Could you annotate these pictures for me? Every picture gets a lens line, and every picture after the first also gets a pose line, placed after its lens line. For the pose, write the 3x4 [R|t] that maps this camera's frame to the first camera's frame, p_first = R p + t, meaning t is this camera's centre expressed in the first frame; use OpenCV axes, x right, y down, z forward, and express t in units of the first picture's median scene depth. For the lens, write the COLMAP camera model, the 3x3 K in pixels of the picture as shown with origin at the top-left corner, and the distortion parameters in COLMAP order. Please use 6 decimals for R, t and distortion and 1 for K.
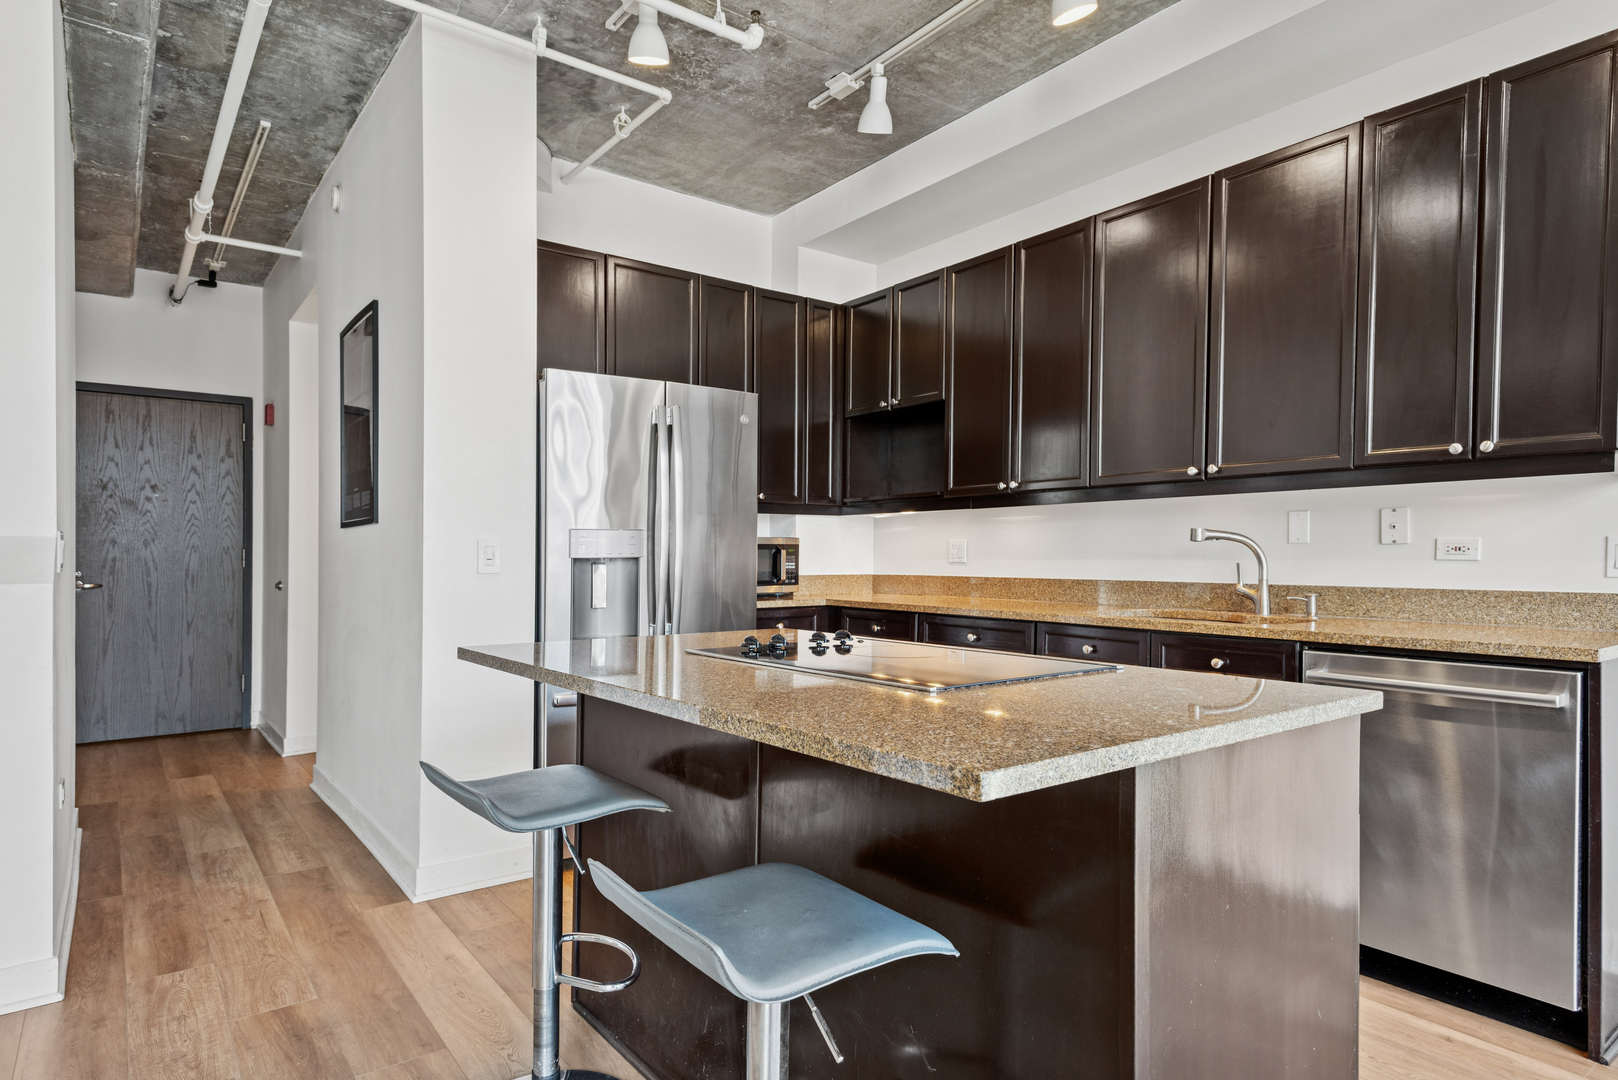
lens RADIAL K [[920.1, 0, 815.4], [0, 920.1, 560.0], [0, 0, 1]] dist [0.026547, -0.003819]
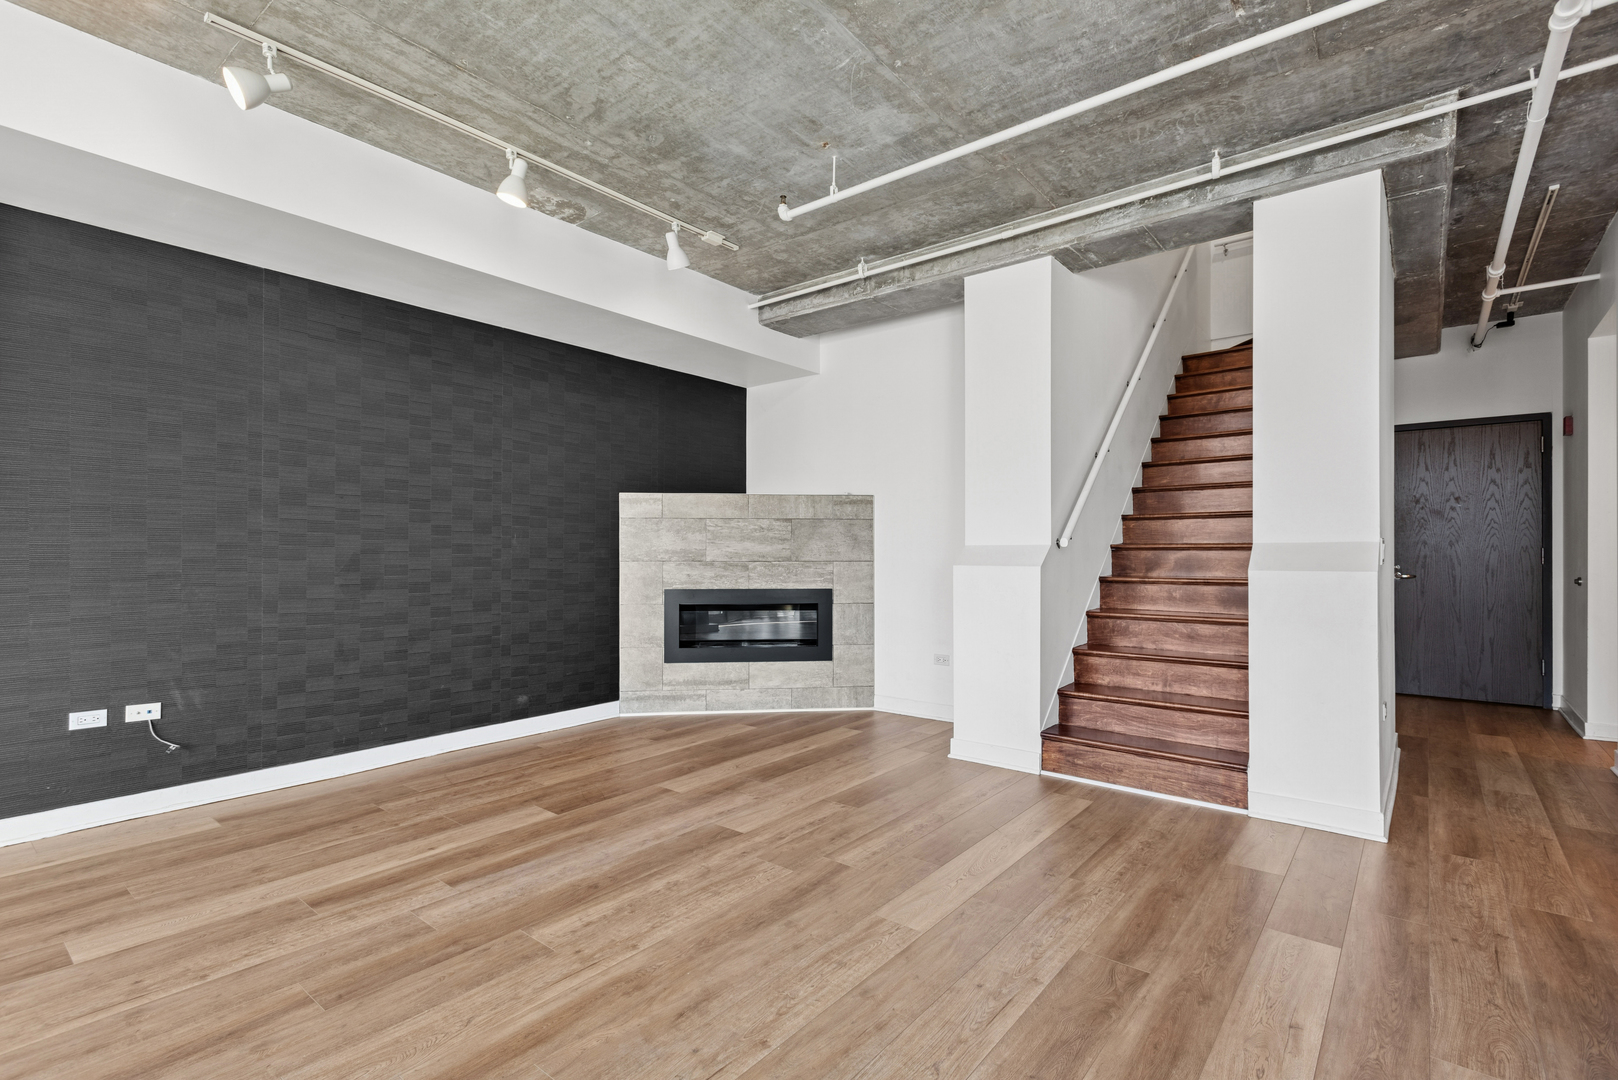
lens RADIAL K [[755.9, 0, 795.4], [0, 755.9, 544.0], [0, 0, 1]] dist [0.015042, -0.004439]
pose [[0.227820, -0.010885, -0.973642, 0.136848], [-0.006194, 0.999901, -0.012628, 0.001354], [0.973683, 0.008908, 0.227730, -0.159486]]
